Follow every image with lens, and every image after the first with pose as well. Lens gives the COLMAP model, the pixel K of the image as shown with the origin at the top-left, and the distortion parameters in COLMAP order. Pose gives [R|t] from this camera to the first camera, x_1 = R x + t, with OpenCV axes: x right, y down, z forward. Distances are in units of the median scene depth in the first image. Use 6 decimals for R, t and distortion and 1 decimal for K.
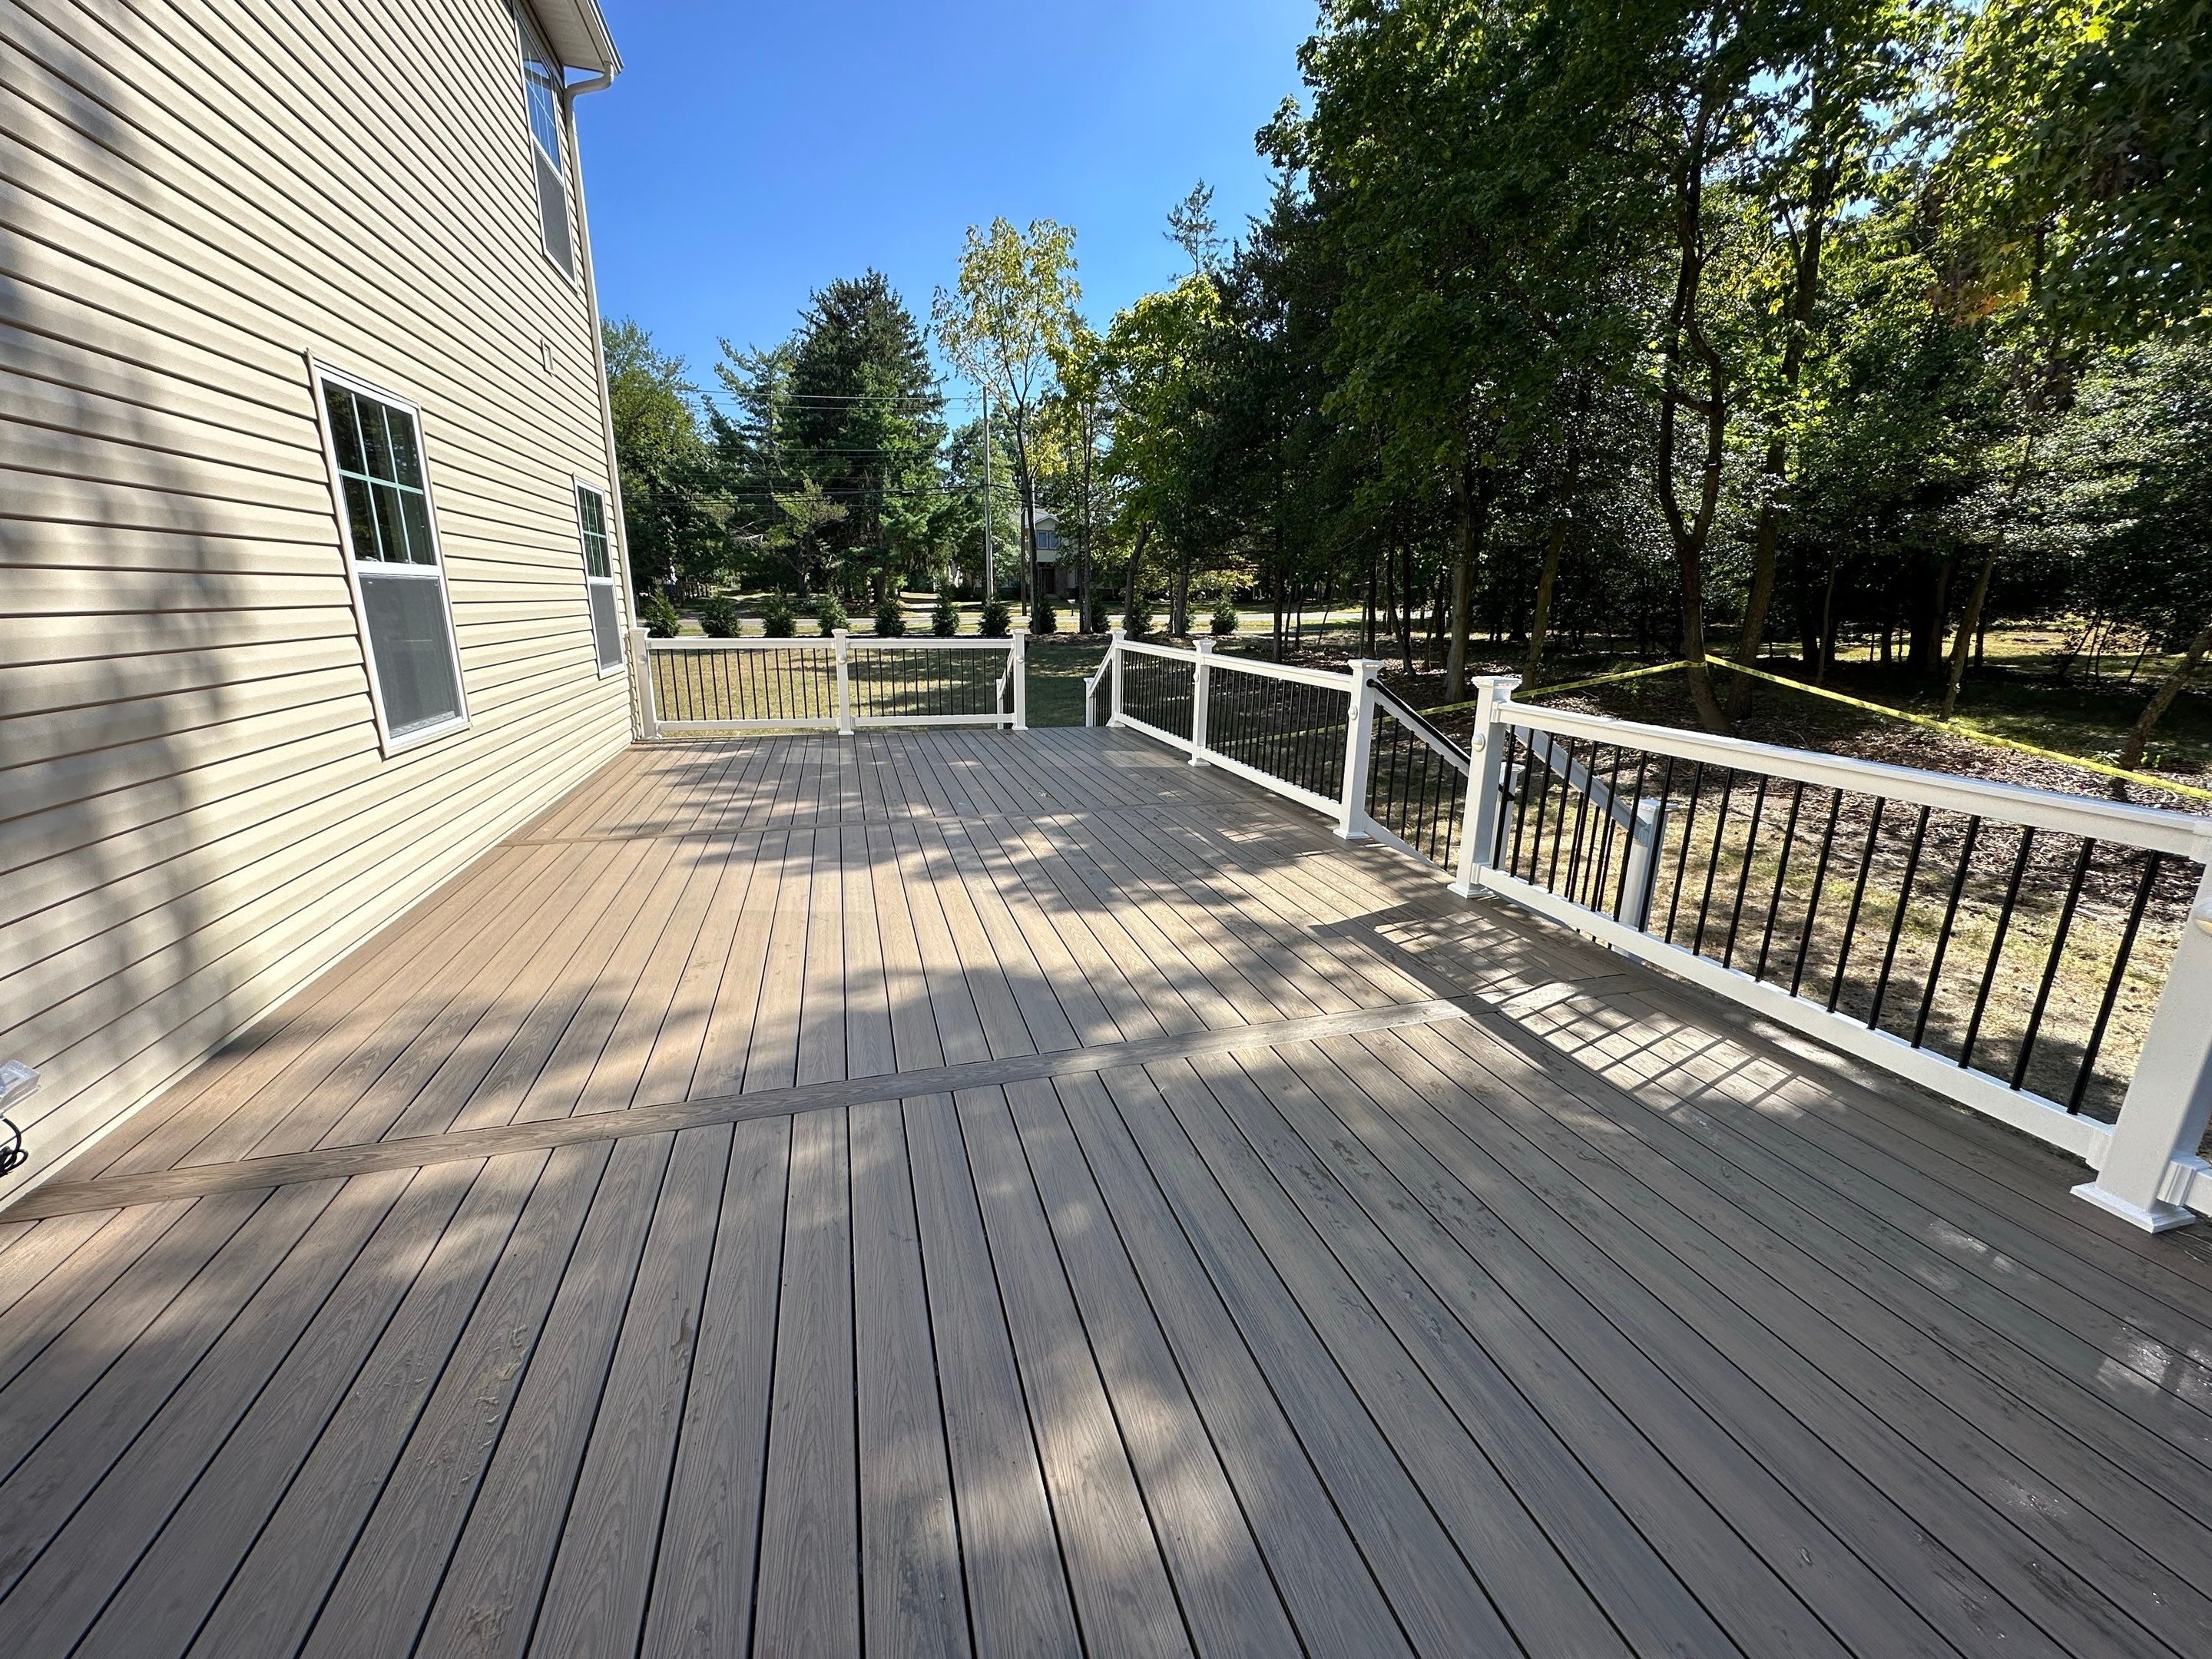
lens RADIAL K [[876.2, 0, 1110.0], [0, 876.2, 820.1], [0, 0, 1]] dist [-0.001408, -0.000243]
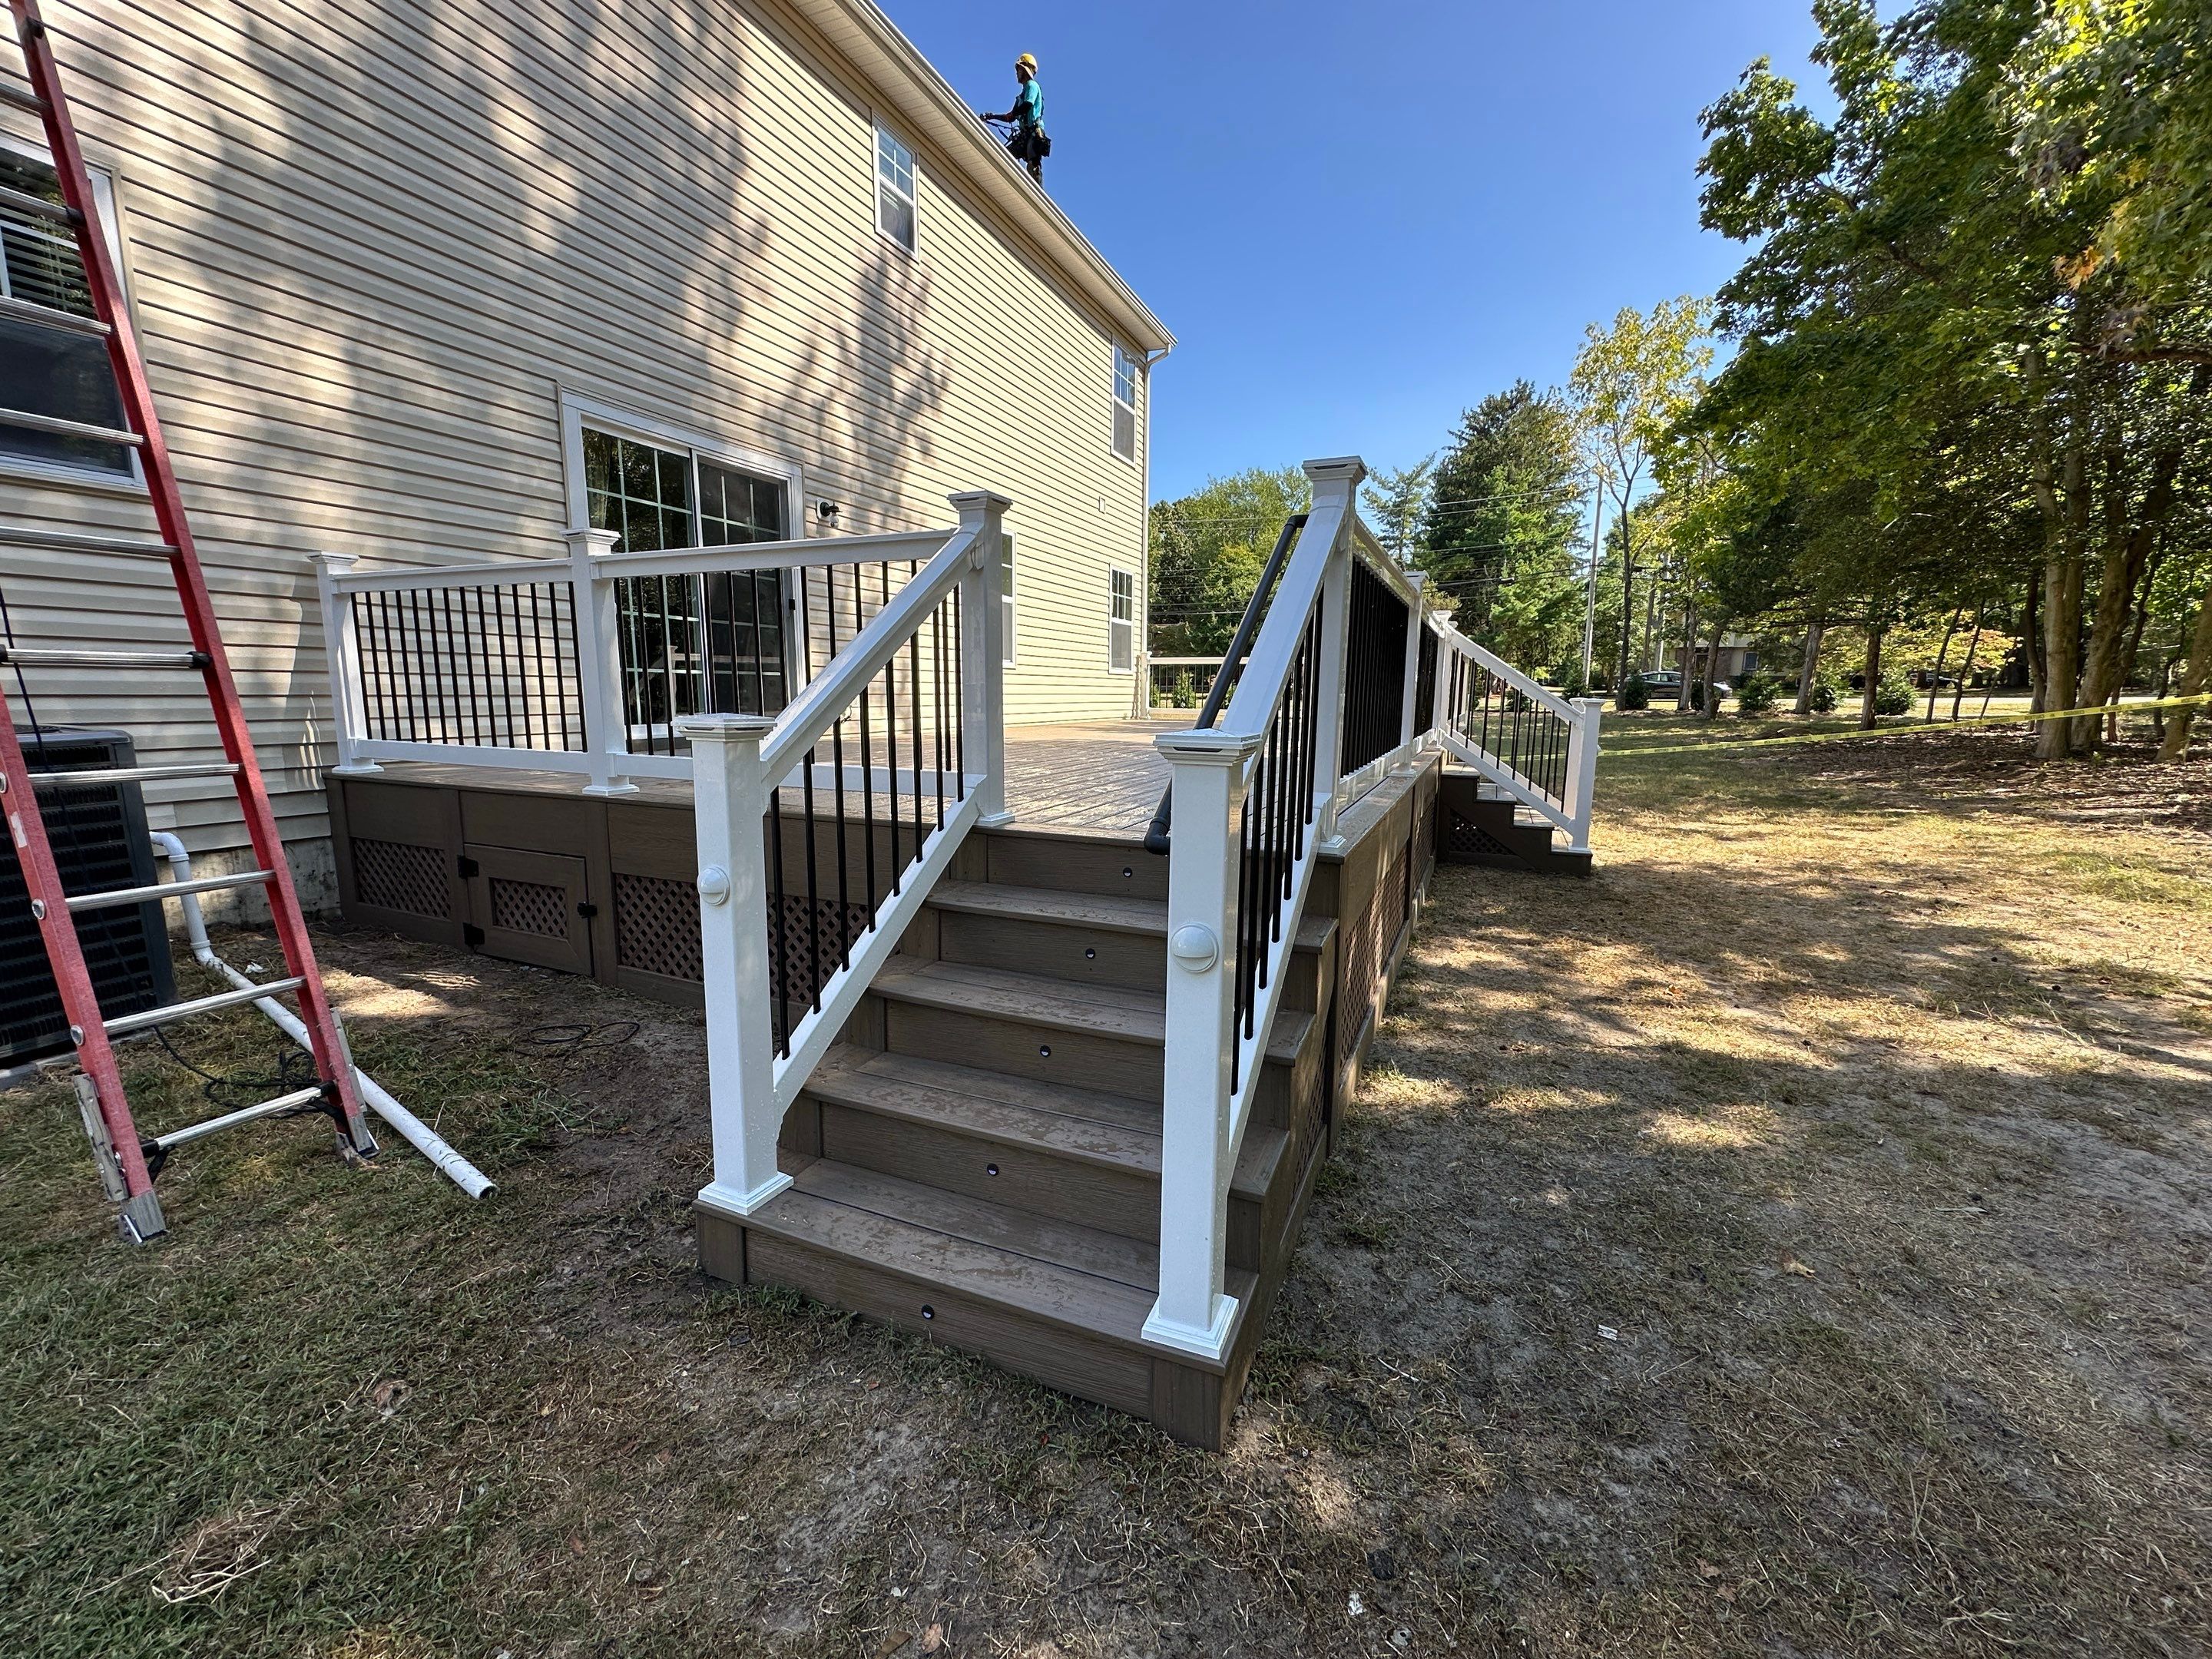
lens RADIAL K [[876.2, 0, 1110.0], [0, 876.2, 820.1], [0, 0, 1]] dist [-0.001408, -0.000243]
pose [[0.758936, 0.091473, -0.644708, 0.089485], [-0.163007, 0.985249, -0.052098, 0.033543], [0.630432, 0.144630, 0.762651, -0.046390]]
